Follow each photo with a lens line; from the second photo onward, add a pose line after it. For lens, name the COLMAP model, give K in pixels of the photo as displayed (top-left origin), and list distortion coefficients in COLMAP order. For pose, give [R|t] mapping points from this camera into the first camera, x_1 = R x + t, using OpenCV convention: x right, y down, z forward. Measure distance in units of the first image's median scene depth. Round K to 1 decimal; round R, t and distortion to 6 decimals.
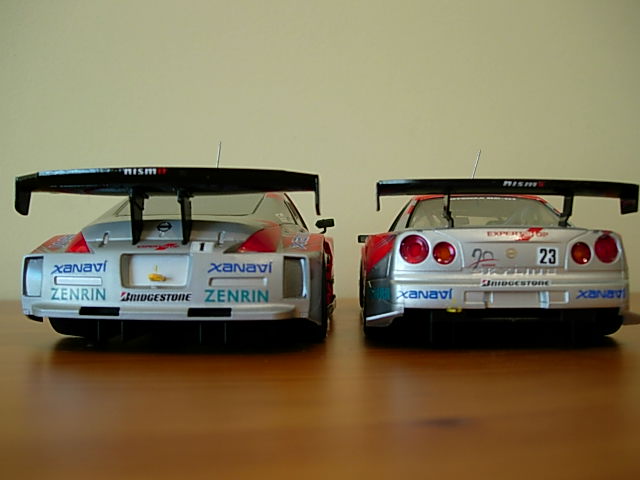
lens RADIAL K [[715.7, 0, 320.3], [0, 715.7, 240.5], [0, 0, 1]] dist [-0.163252, 0.000000]
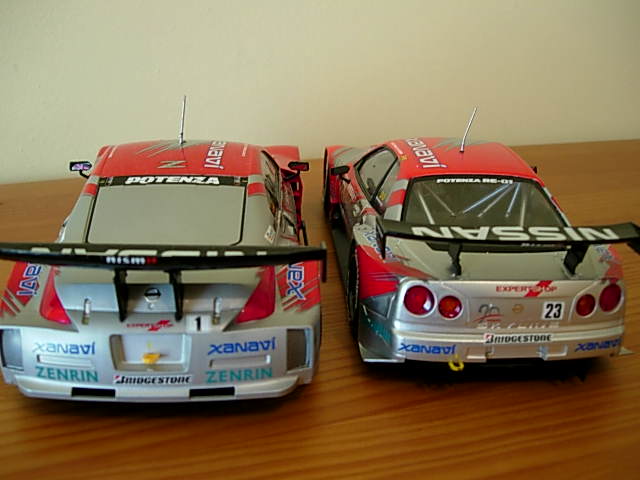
lens RADIAL K [[715.7, 0, 318.7], [0, 715.7, 240.4], [0, 0, 1]] dist [-0.163252, 0.000000]
pose [[0.993365, -0.014265, 0.114115, -0.112971], [-0.030637, 0.923592, 0.382150, -0.436705], [-0.110847, -0.383111, 0.917027, 0.179250]]
